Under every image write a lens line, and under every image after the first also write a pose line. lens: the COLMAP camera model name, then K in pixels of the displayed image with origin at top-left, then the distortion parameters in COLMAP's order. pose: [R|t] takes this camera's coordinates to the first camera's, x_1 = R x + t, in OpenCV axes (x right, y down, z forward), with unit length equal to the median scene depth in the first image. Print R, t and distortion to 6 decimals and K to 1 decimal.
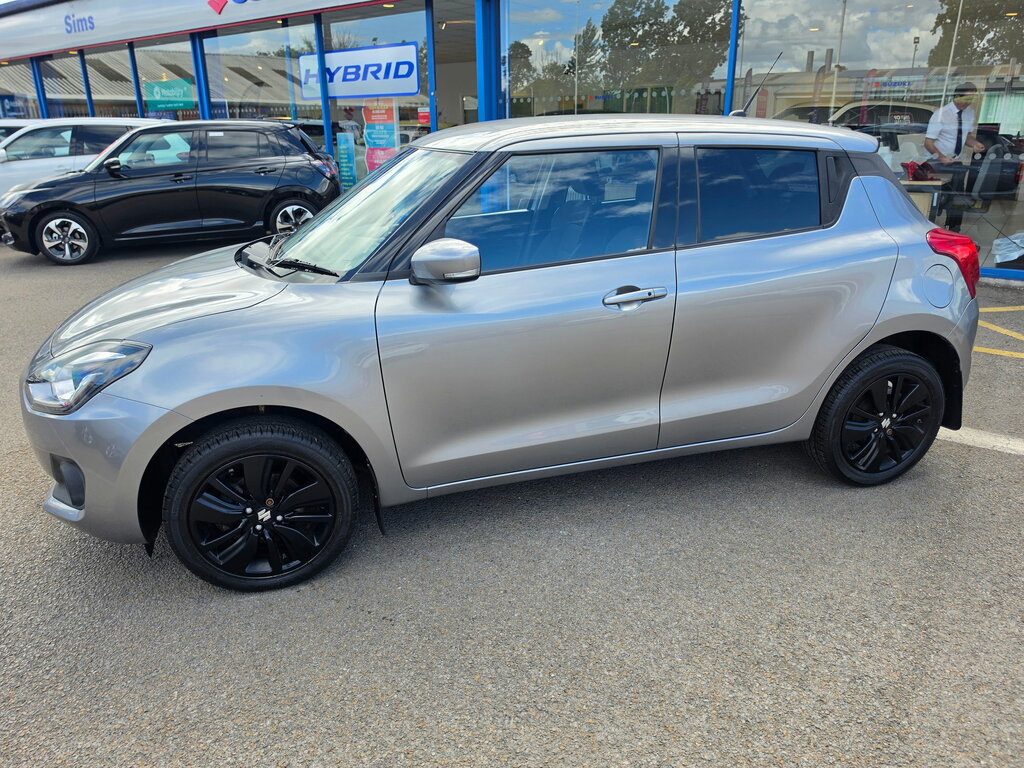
lens RADIAL K [[737.3, 0, 512.0], [0, 737.3, 397.3], [0, 0, 1]] dist [-0.004969, -0.006224]
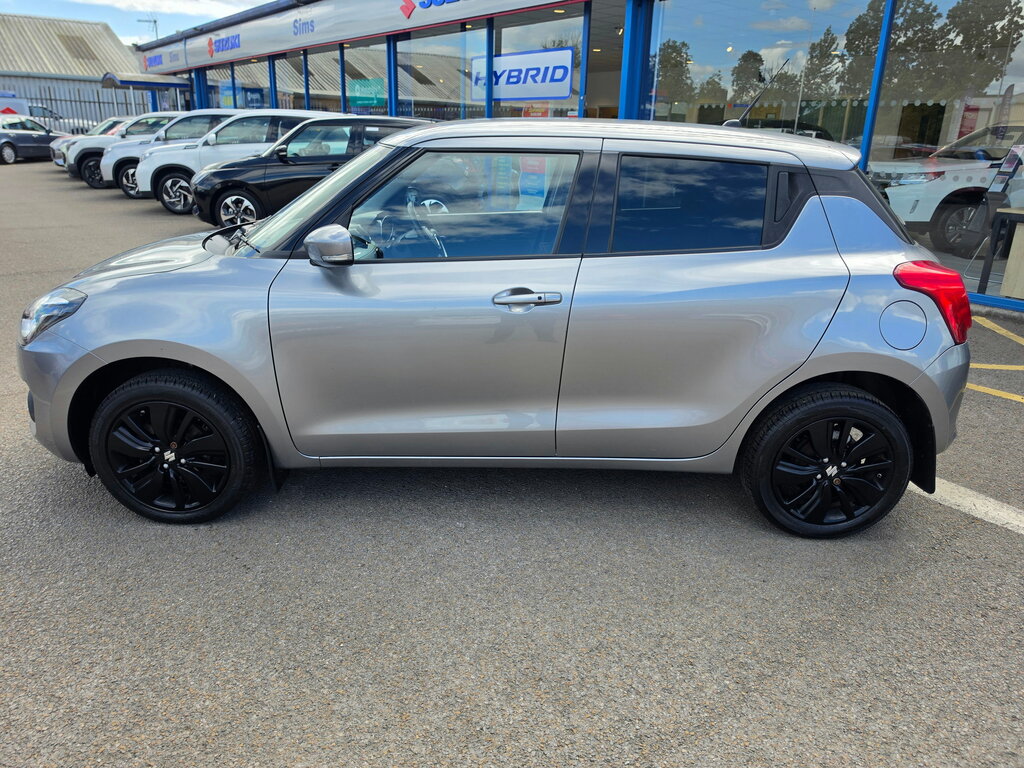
lens RADIAL K [[731.2, 0, 511.5], [0, 731.2, 398.1], [0, 0, 1]] dist [0.006614, -0.006691]
pose [[0.957118, 0.134811, -0.256421, 0.133067], [-0.135883, 0.990631, 0.013616, -0.004628], [0.255854, 0.021811, 0.966469, 0.012220]]
